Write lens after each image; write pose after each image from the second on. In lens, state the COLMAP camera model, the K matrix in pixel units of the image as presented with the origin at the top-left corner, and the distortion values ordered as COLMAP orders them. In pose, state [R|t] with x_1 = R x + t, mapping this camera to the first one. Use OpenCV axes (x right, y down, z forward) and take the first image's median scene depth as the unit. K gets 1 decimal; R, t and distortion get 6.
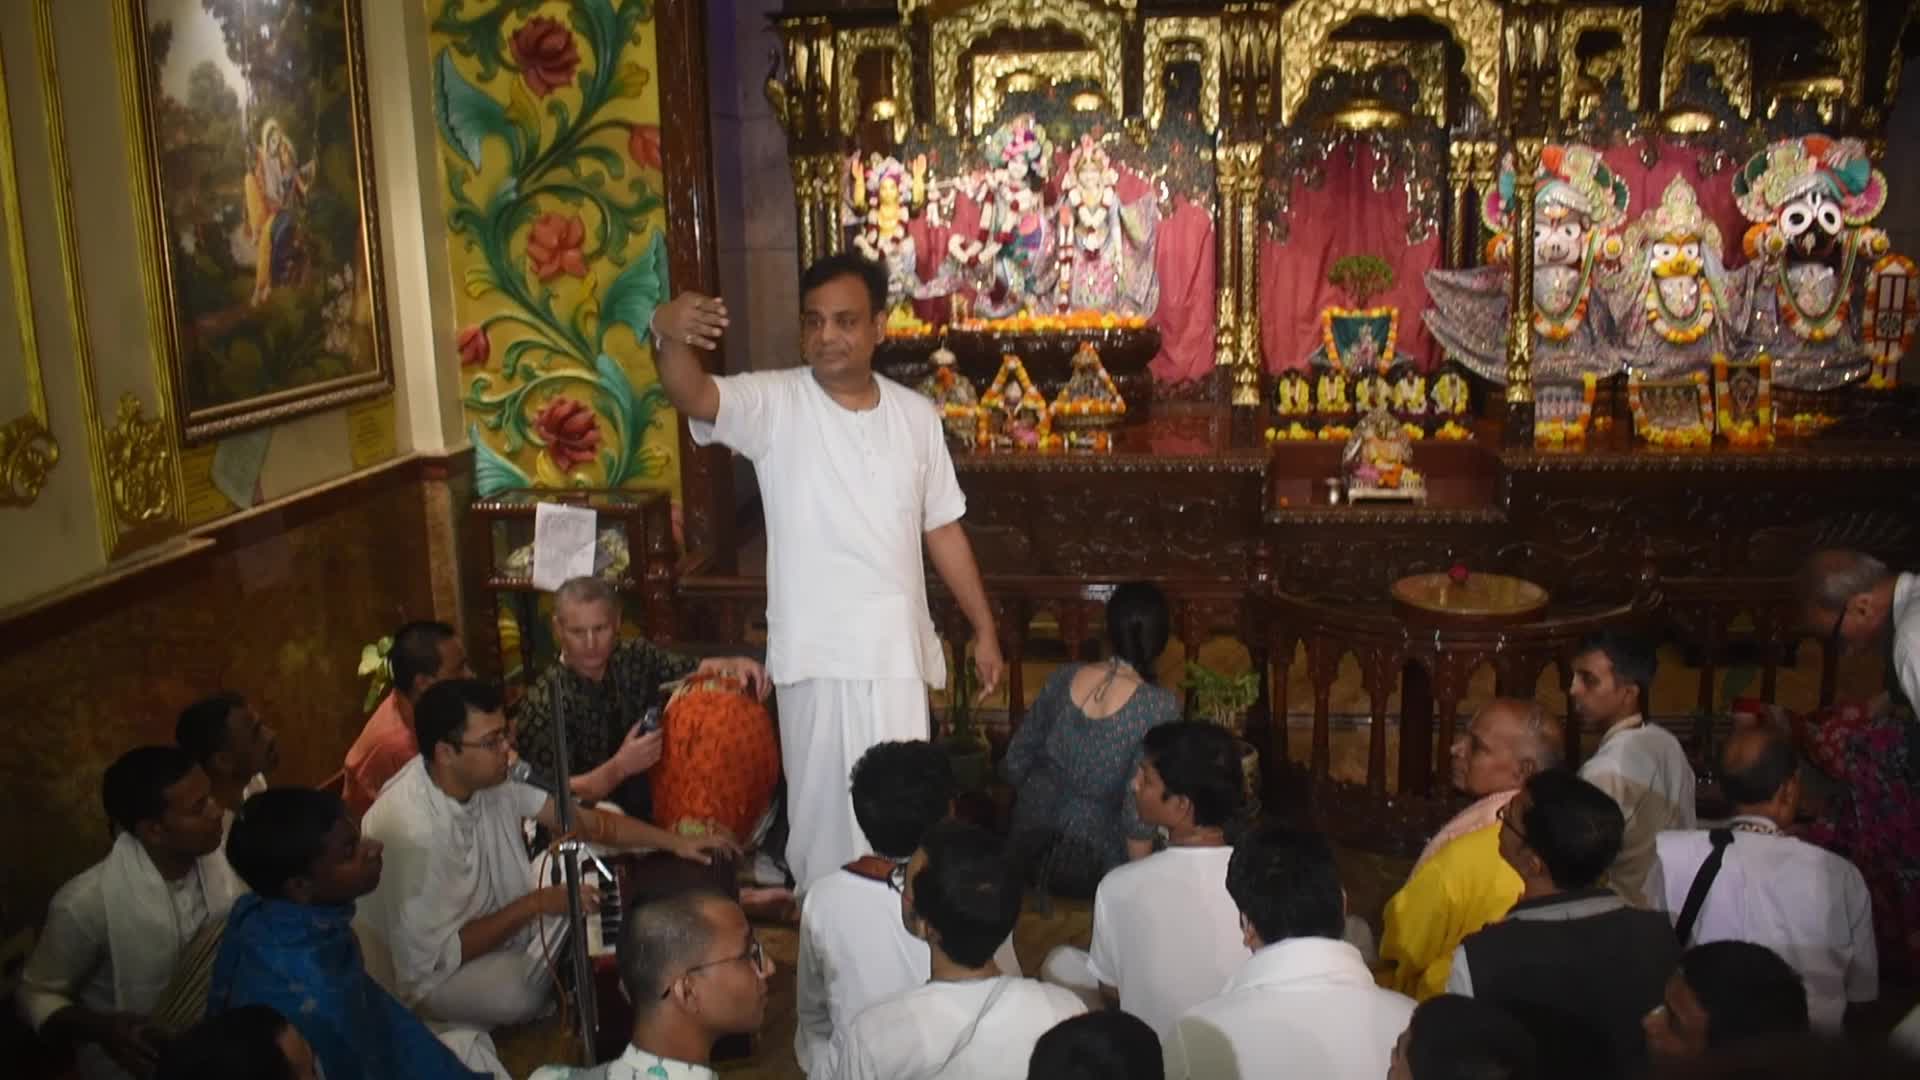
lens RADIAL K [[1740.7, 0, 960.0], [0, 1740.7, 540.0], [0, 0, 1]] dist [-0.086625, 0.001985]
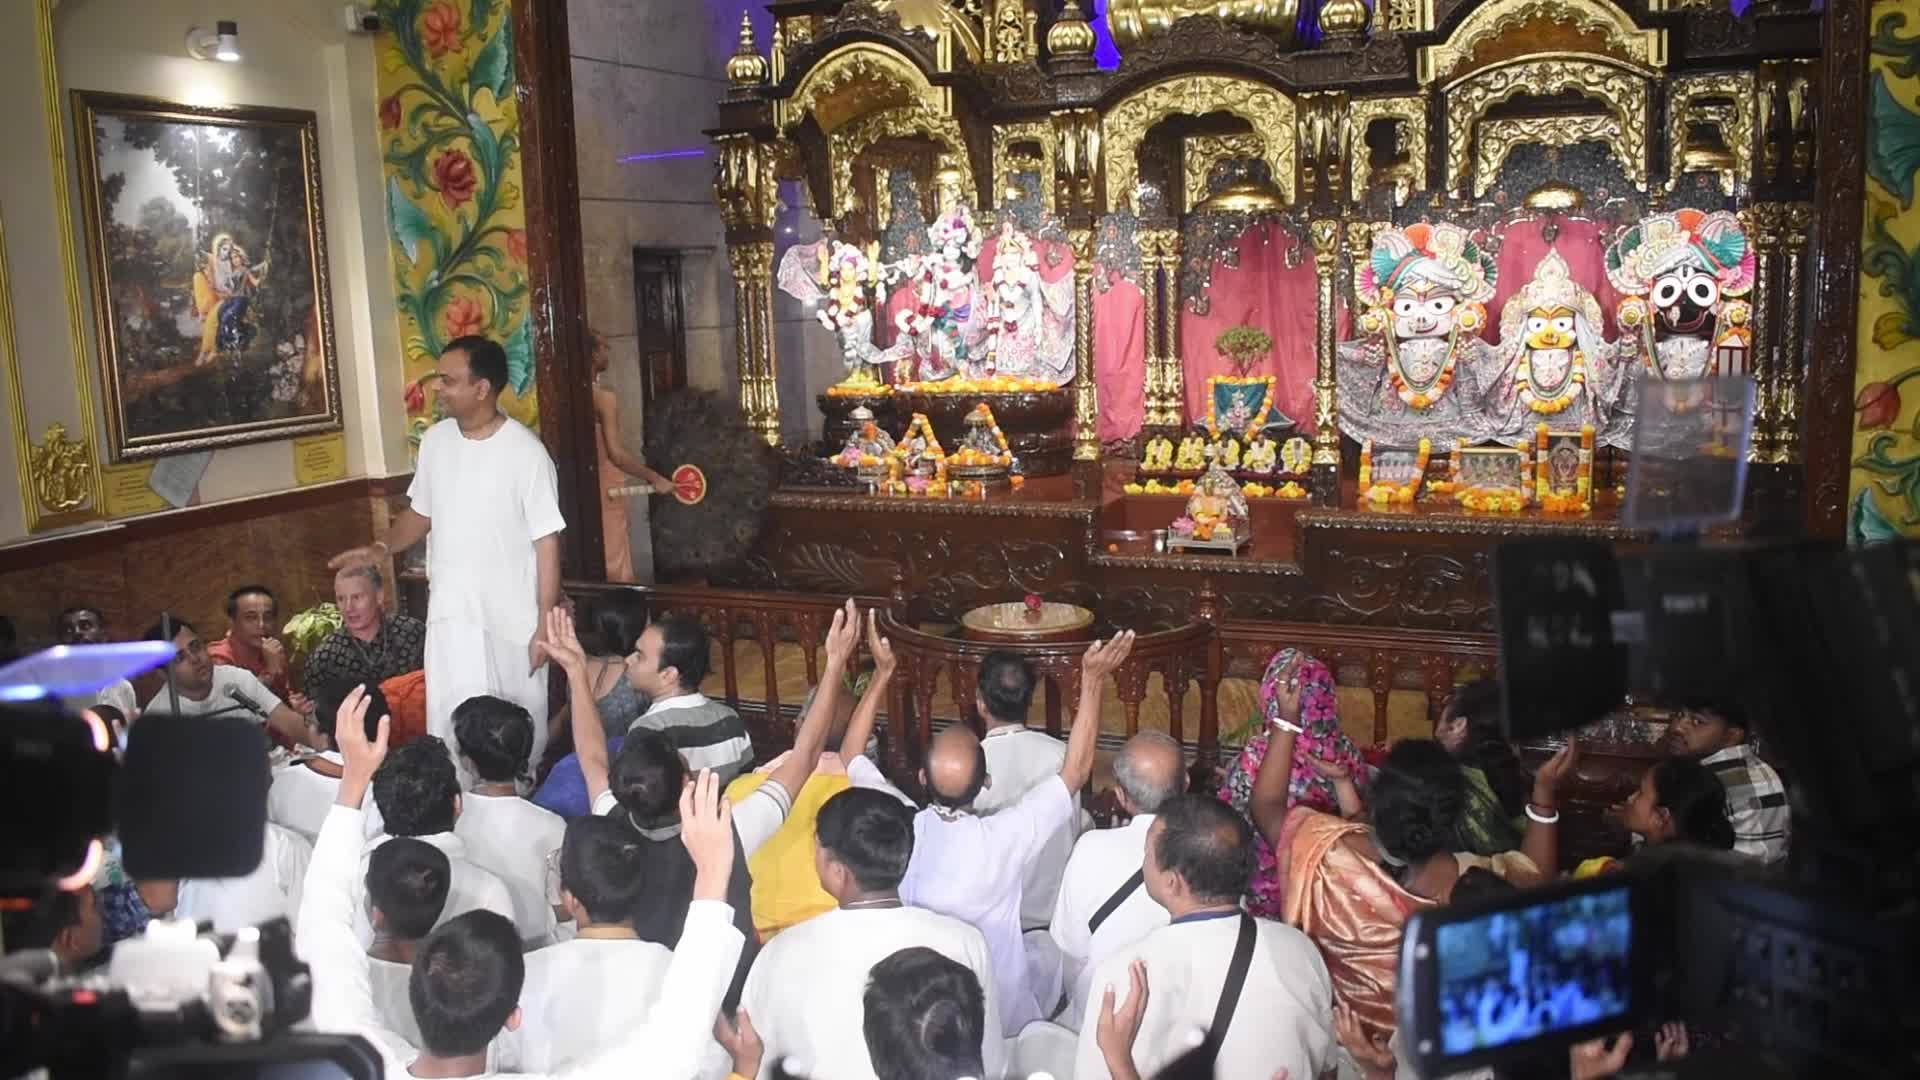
lens RADIAL K [[1750.7, 0, 960.0], [0, 1750.7, 540.0], [0, 0, 1]] dist [-0.109896, -0.002042]
pose [[0.945574, 0.042563, -0.322613, 0.435213], [-0.054146, 0.998168, -0.027011, 0.008074], [0.320872, 0.043009, 0.946146, -0.090116]]
